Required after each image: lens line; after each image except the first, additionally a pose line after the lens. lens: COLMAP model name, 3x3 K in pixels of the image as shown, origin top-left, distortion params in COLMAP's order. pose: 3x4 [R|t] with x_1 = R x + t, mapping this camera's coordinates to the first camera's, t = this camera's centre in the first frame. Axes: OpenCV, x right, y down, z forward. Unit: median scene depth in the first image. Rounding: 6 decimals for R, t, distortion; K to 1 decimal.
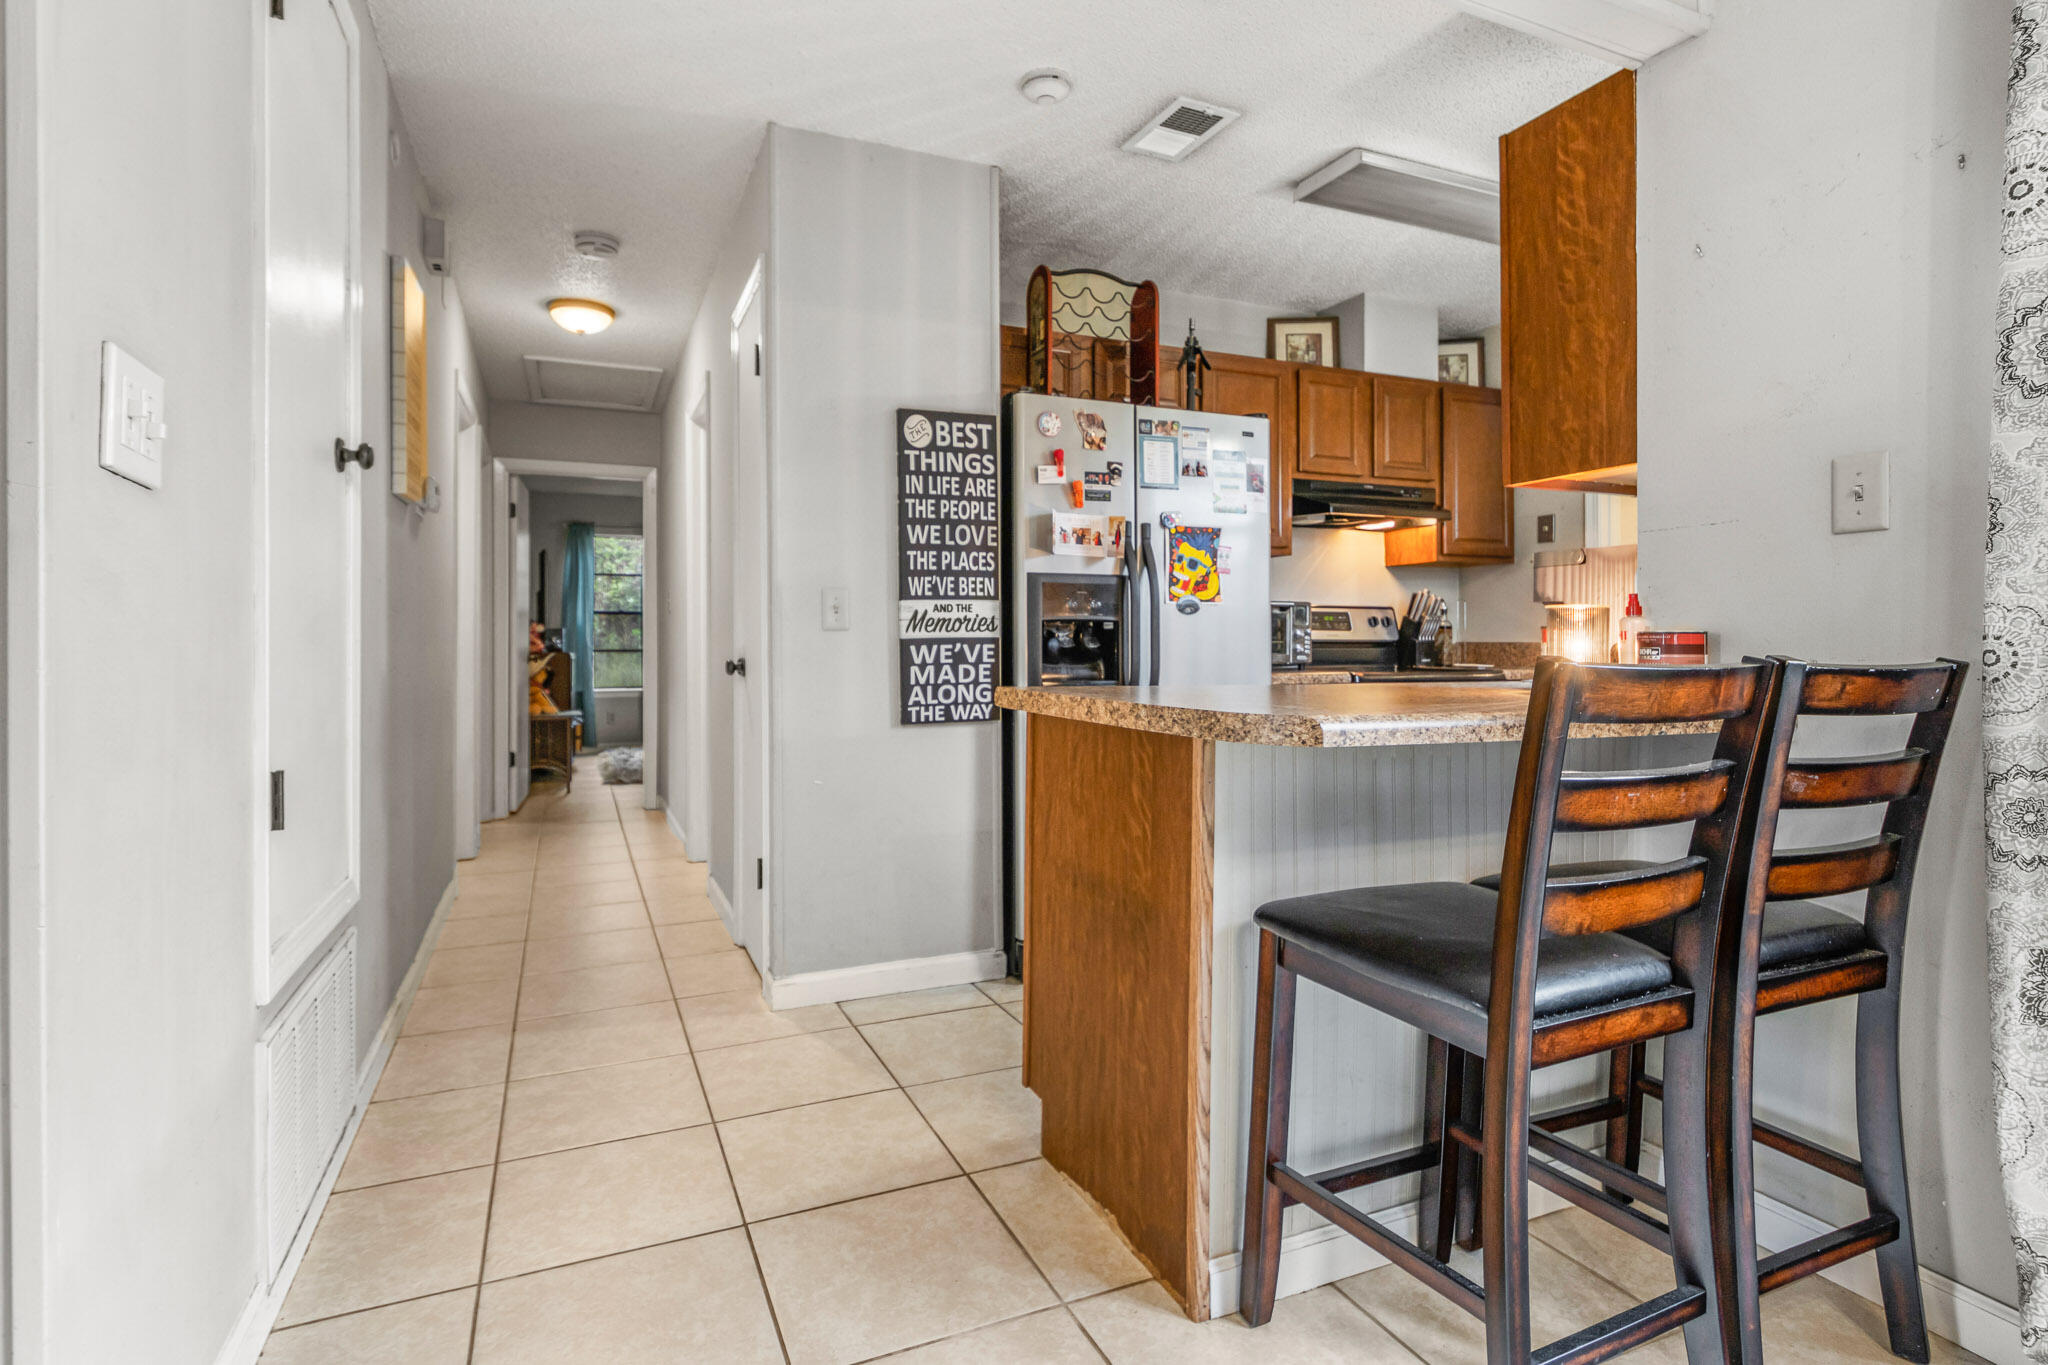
lens RADIAL K [[1026.5, 0, 1013.1], [0, 1026.5, 650.4], [0, 0, 1]] dist [-0.003124, -0.000109]
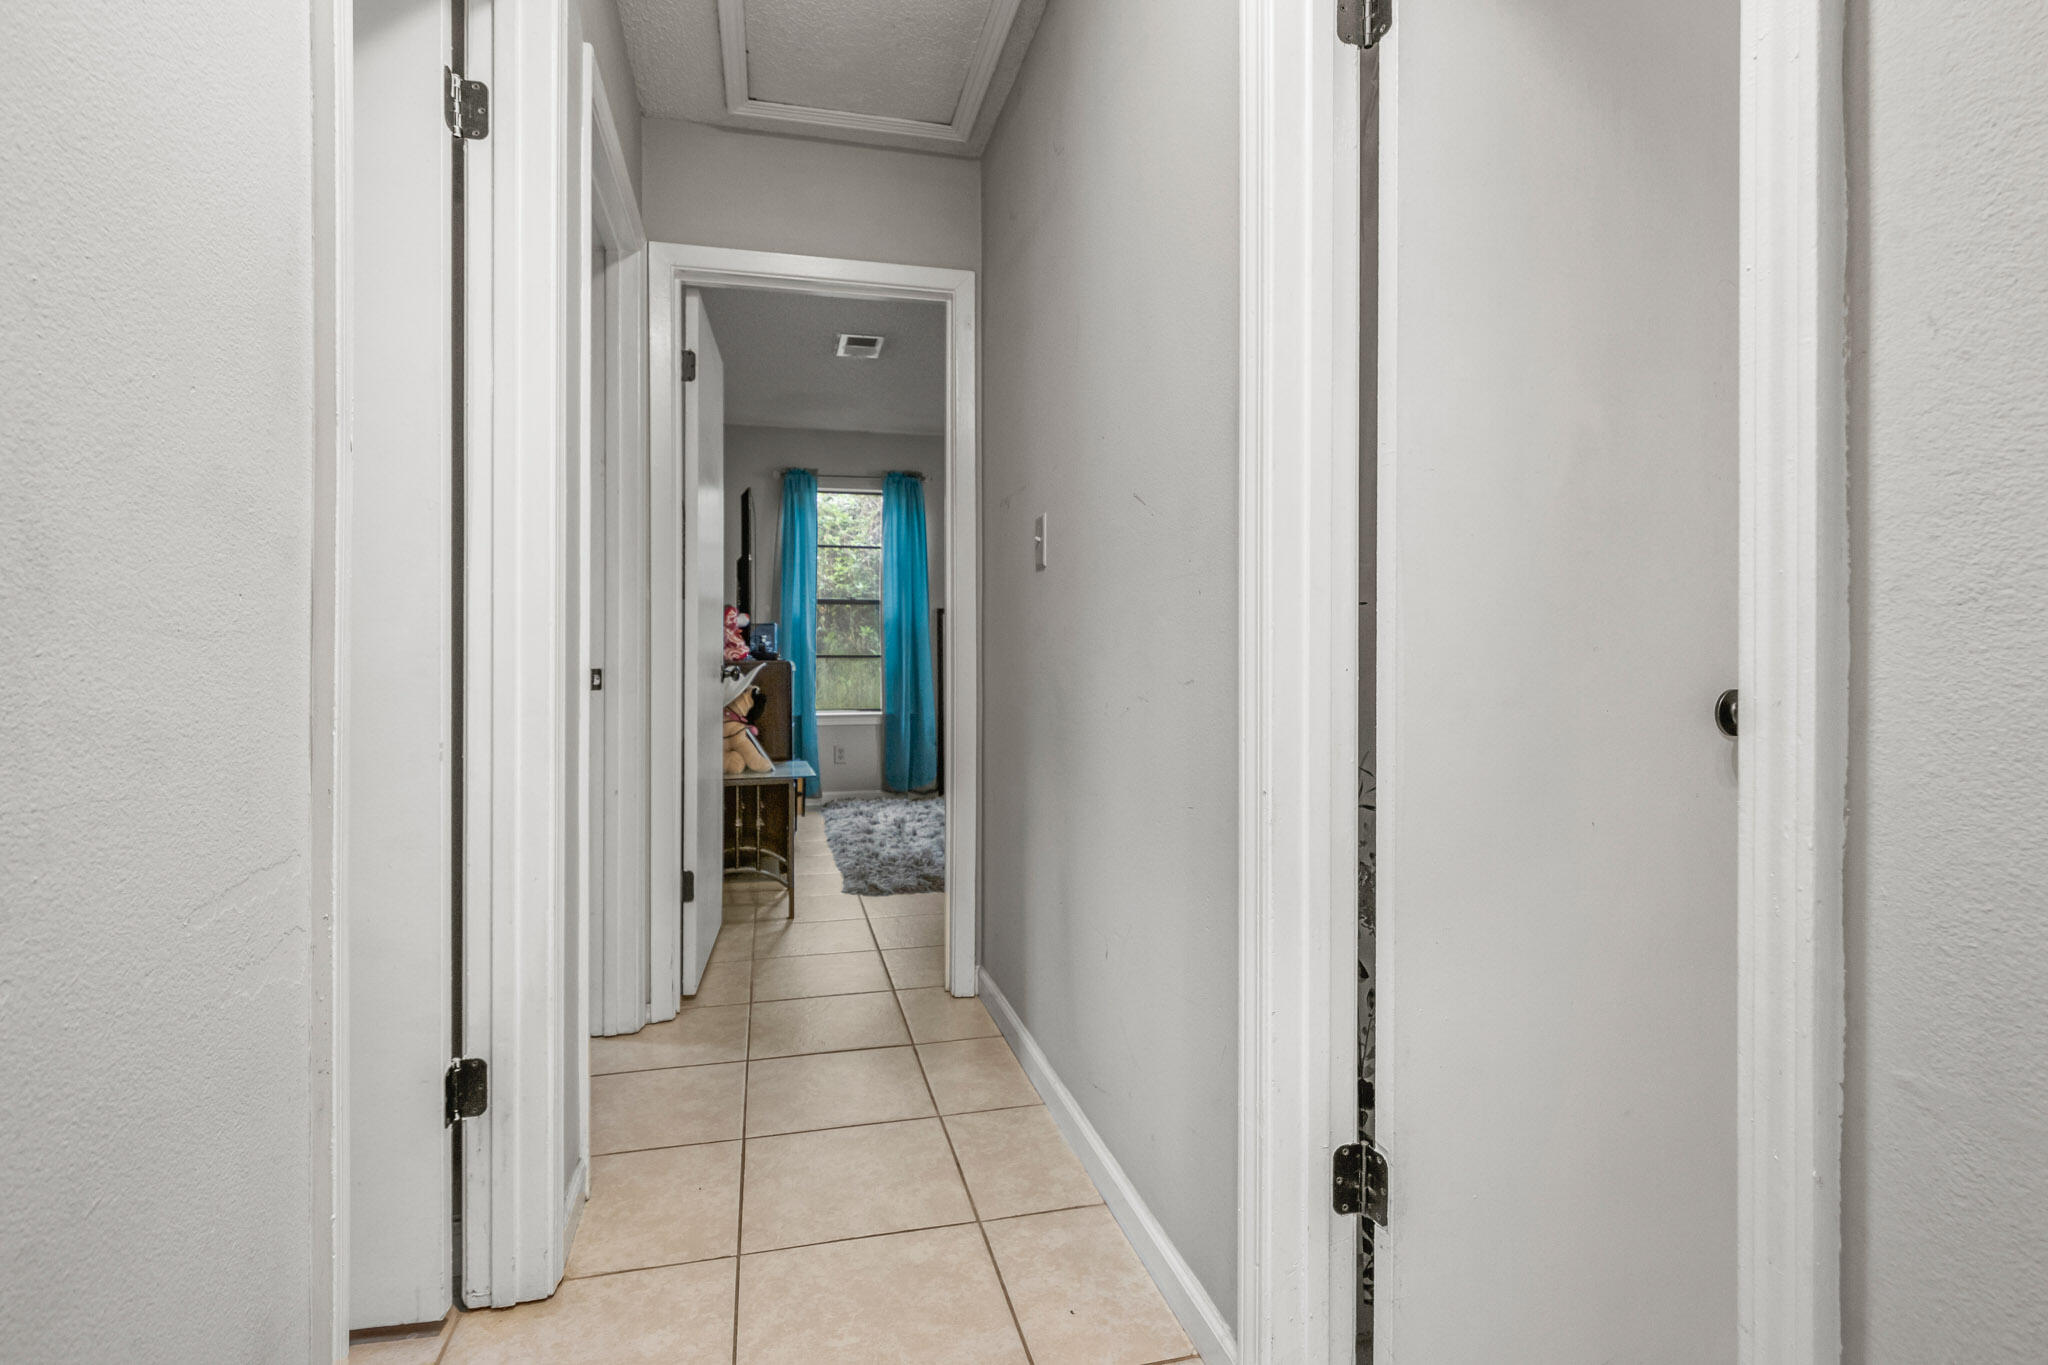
lens RADIAL K [[990.1, 0, 1024.5], [0, 990.1, 663.4], [0, 0, 1]] dist [0.003292, 0.000307]
pose [[0.988355, 0.007343, -0.151991, -0.488292], [-0.005693, 0.999920, 0.011289, -0.008737], [0.152062, -0.010292, 0.988317, 1.054342]]
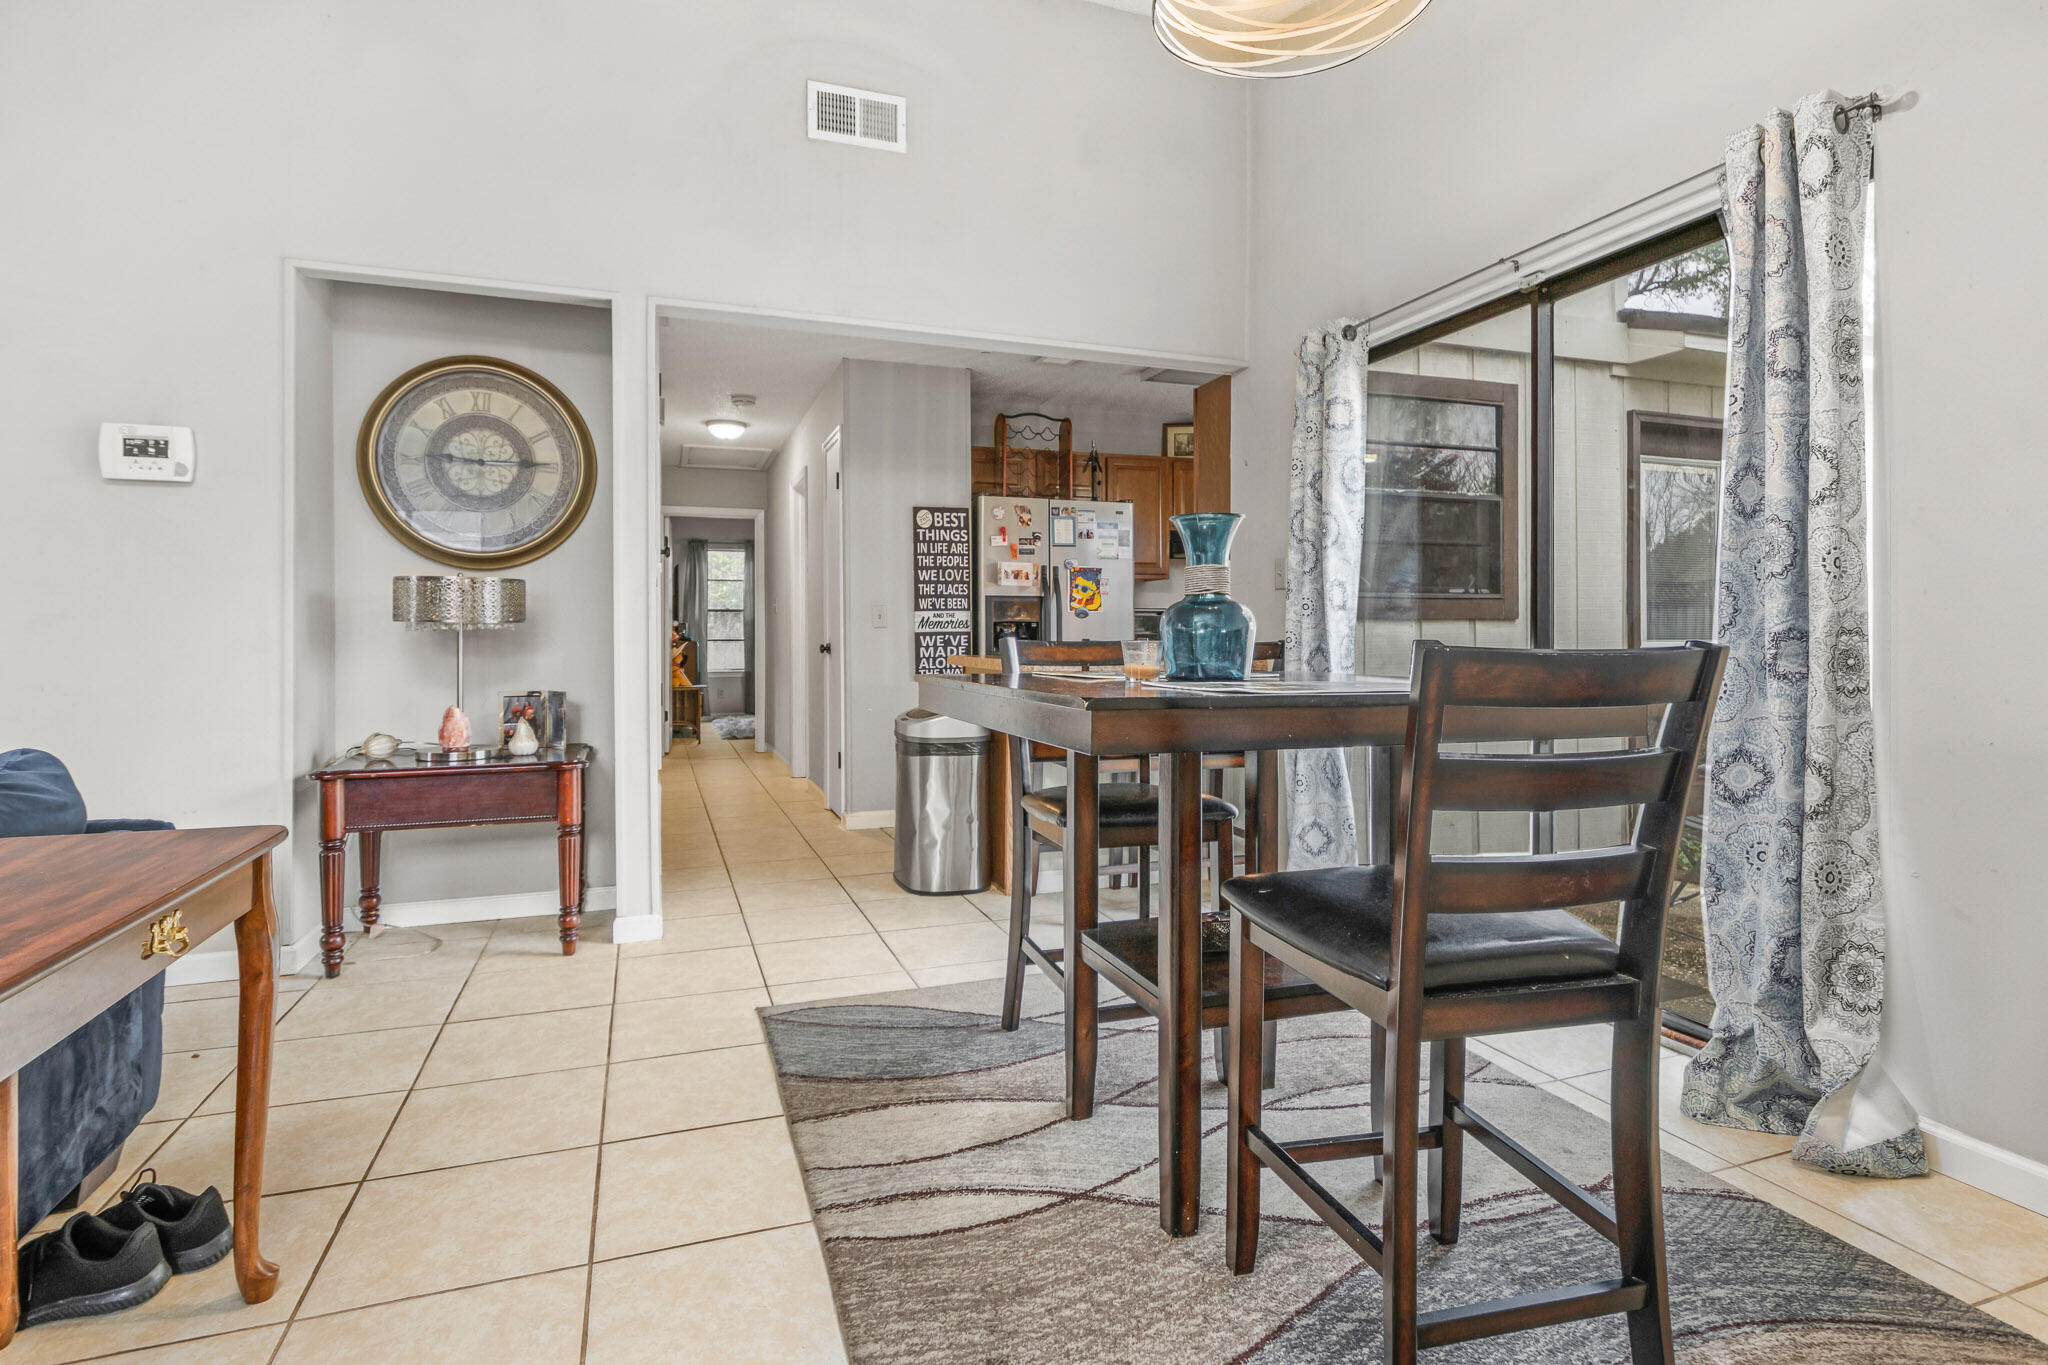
lens RADIAL K [[1026.5, 0, 1018.5], [0, 1026.5, 672.5], [0, 0, 1]] dist [-0.003124, -0.000109]
pose [[0.997955, 0.001929, -0.063885, 0.168063], [0.000006, 0.999541, 0.030282, 0.004311], [0.063914, -0.030220, 0.997498, -0.719503]]
